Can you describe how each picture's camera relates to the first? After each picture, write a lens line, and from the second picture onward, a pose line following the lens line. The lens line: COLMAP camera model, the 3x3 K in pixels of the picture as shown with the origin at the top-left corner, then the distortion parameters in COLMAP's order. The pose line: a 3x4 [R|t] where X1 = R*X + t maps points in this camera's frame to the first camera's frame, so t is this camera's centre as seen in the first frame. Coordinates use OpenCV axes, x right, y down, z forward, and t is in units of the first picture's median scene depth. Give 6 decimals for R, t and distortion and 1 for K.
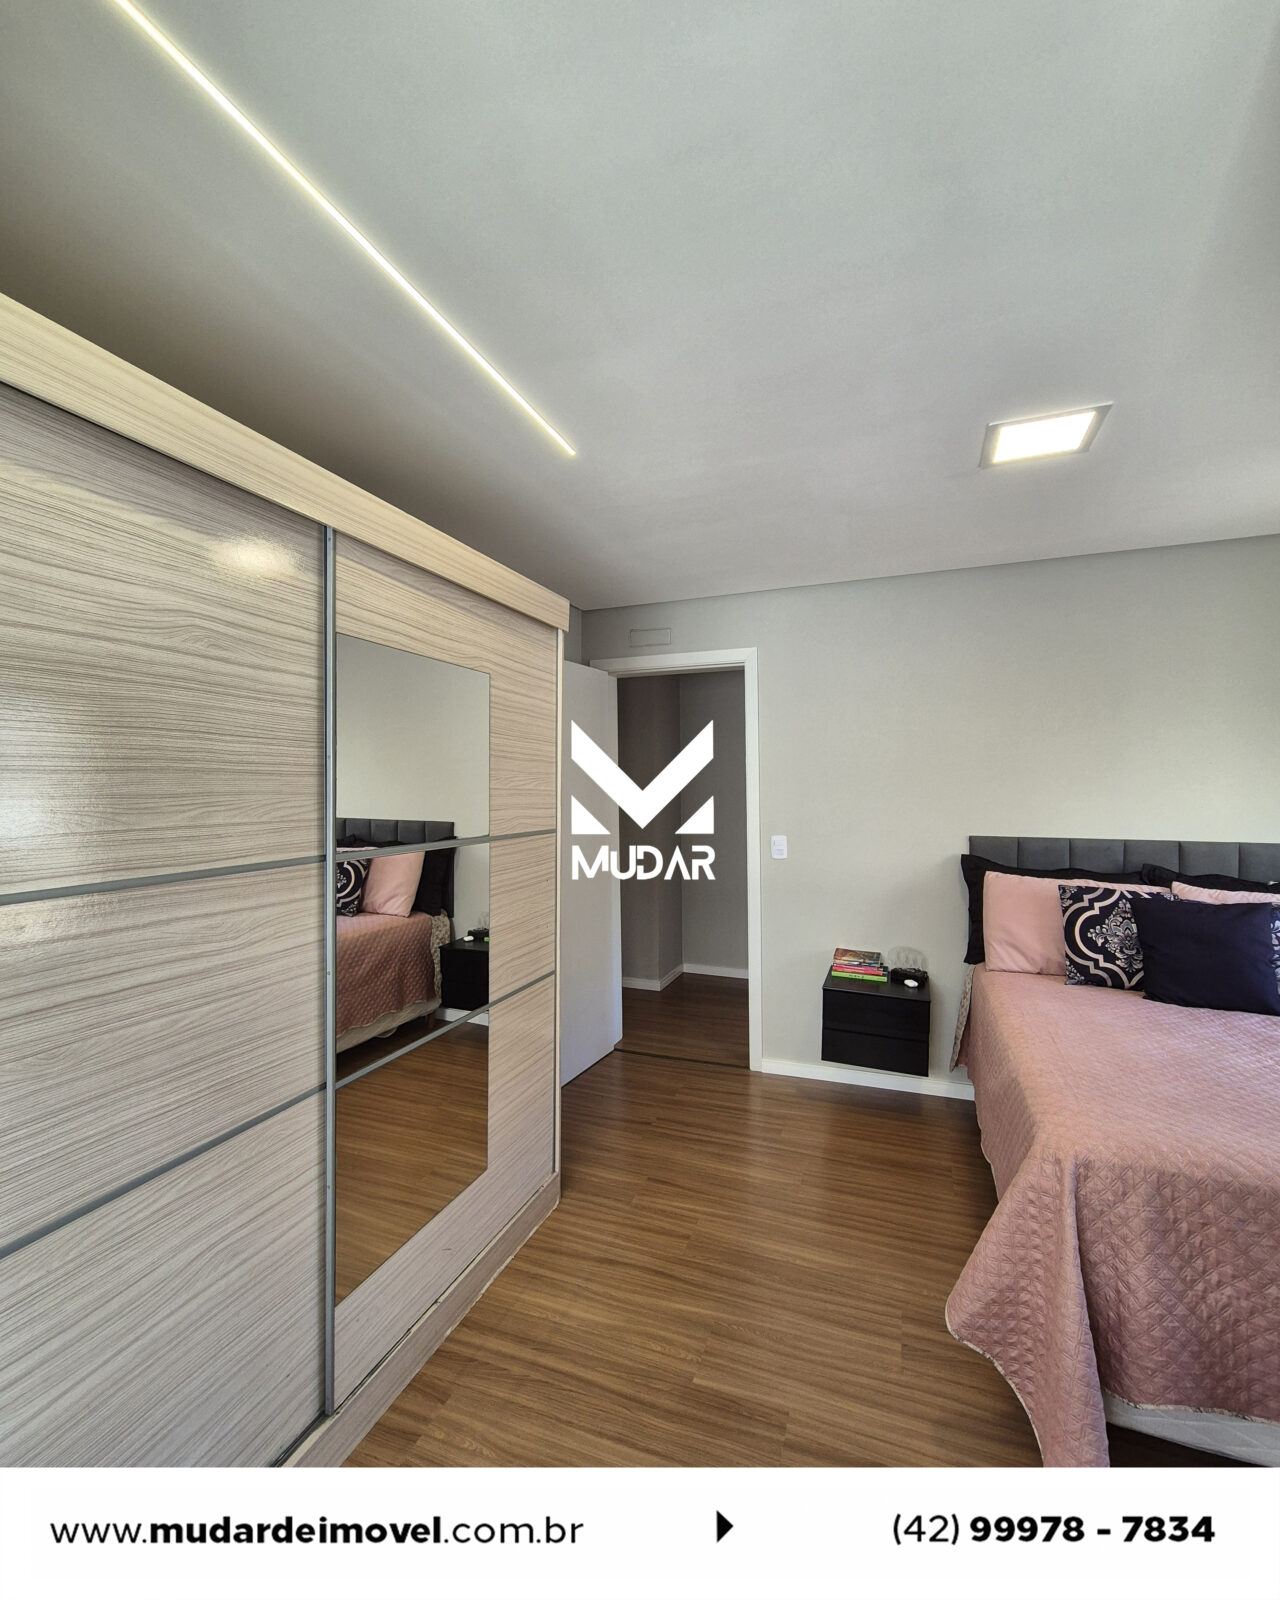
lens RADIAL K [[704.8, 0, 637.1], [0, 704.8, 790.4], [0, 0, 1]] dist [-0.002816, 0.000119]
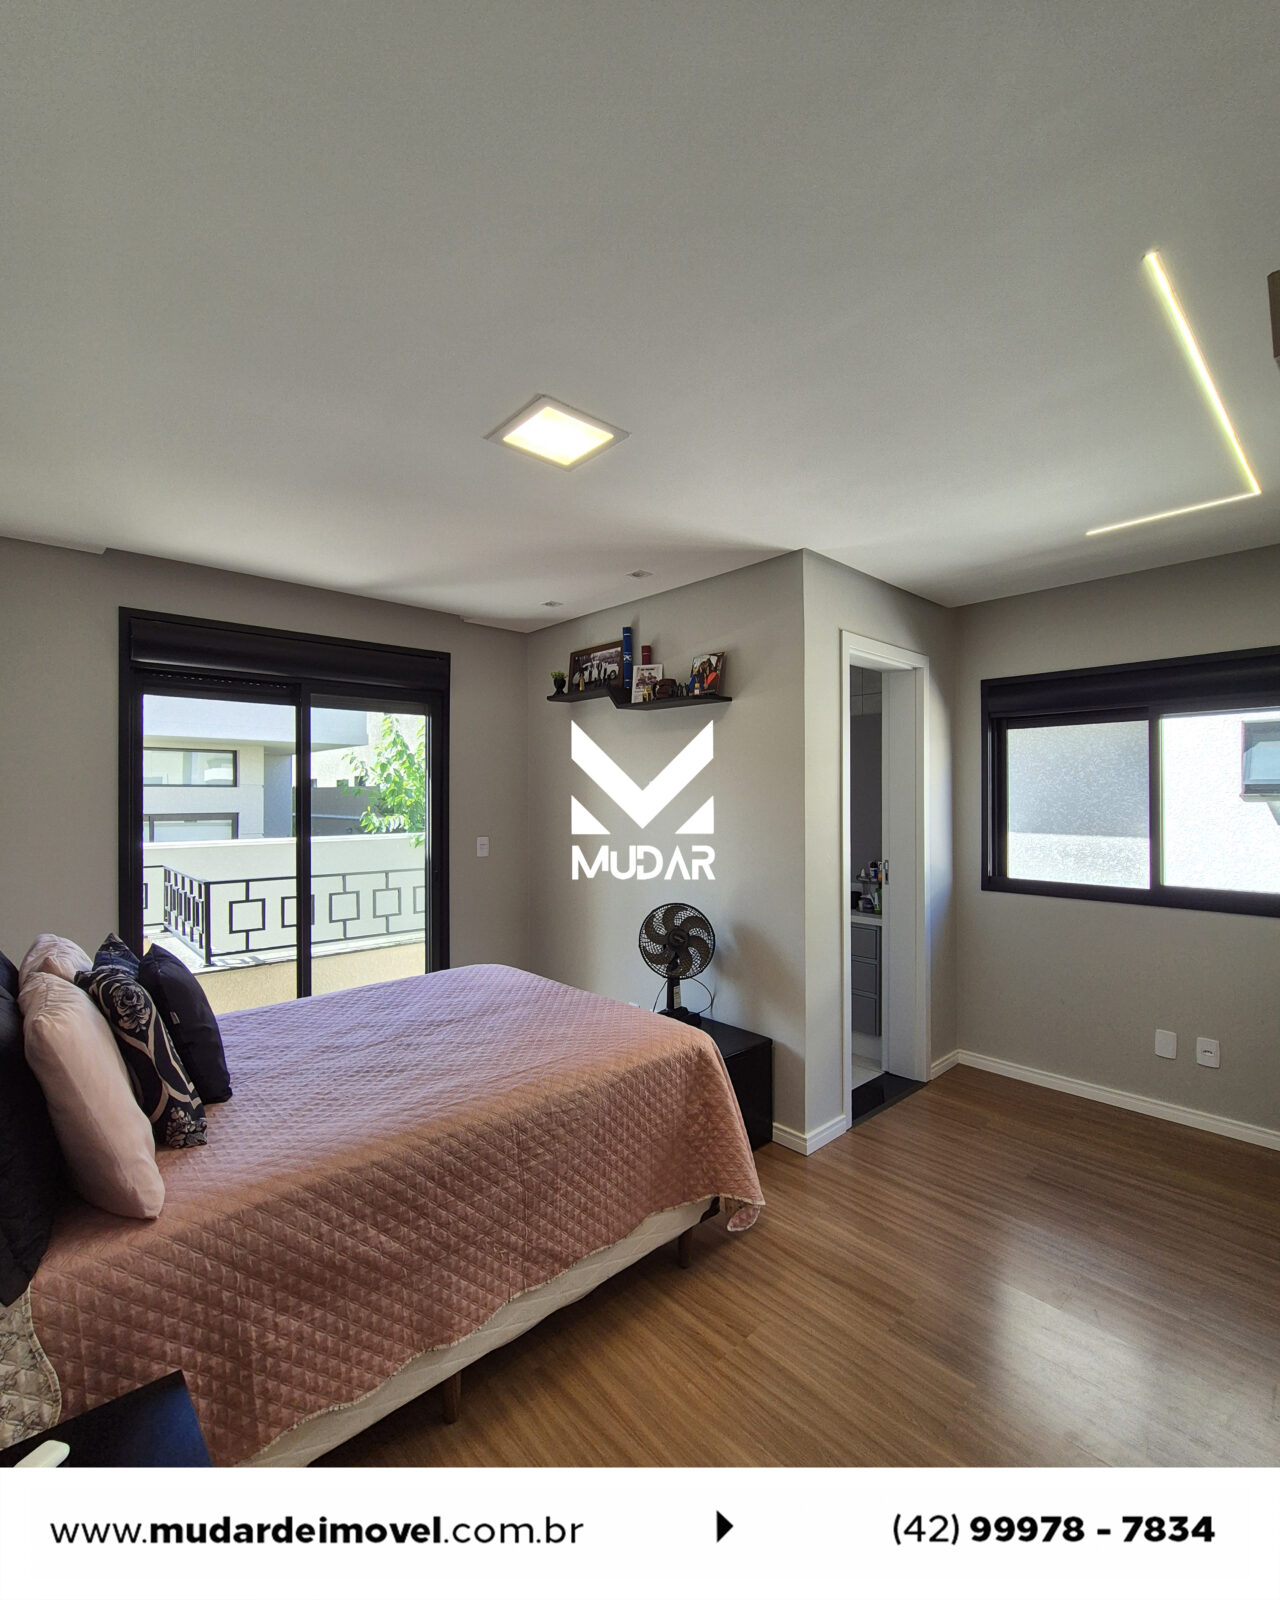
lens RADIAL K [[708.5, 0, 640.0], [0, 708.5, 800.0], [0, 0, 1]] dist [-0.001602, -0.000120]
pose [[-0.900930, 0.009146, 0.433867, 0.043007], [0.012305, 0.999914, 0.004472, -0.001746], [-0.433789, 0.009367, -0.900966, 1.399999]]
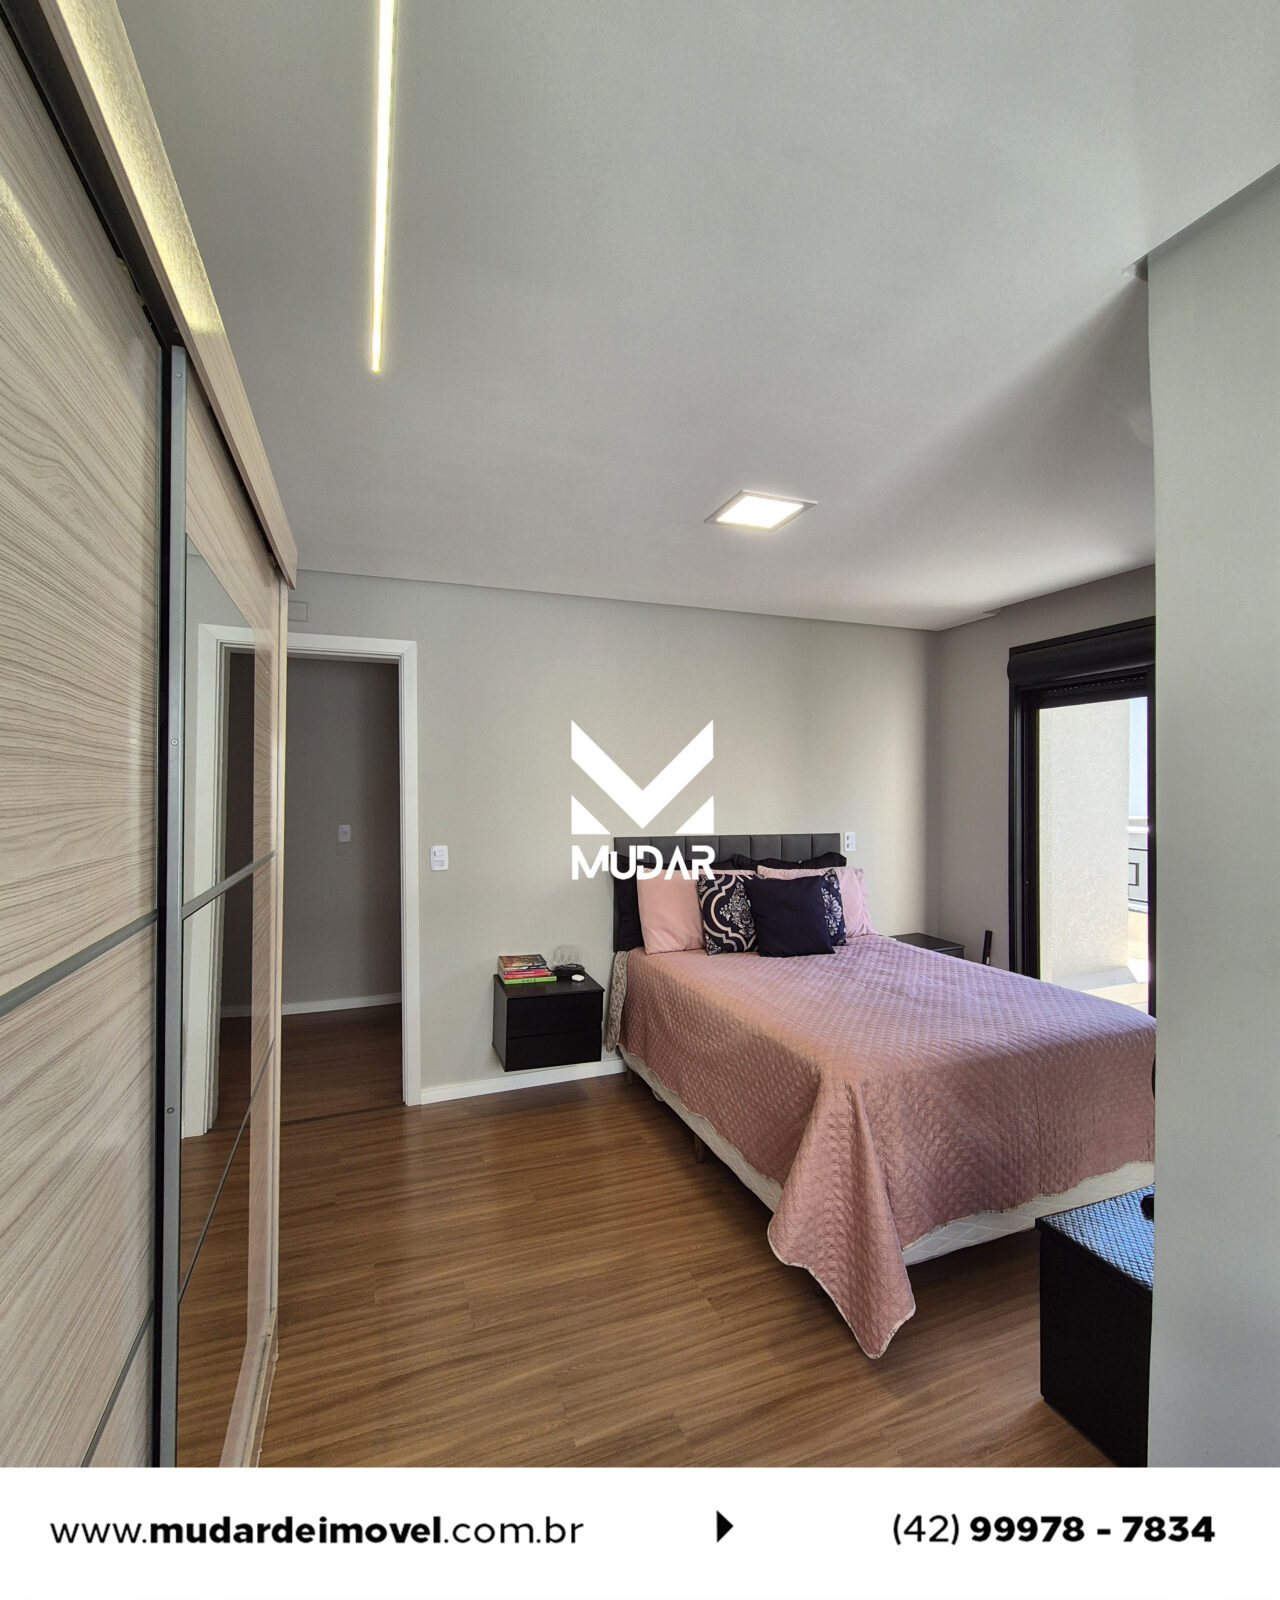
lens RADIAL K [[704.8, 0, 637.1], [0, 704.8, 790.4], [0, 0, 1]] dist [-0.002816, 0.000119]
pose [[0.741502, 0.004279, 0.670937, -0.317354], [0.001602, 0.999966, -0.008148, -0.001953], [-0.670949, 0.007116, 0.741470, 0.175385]]
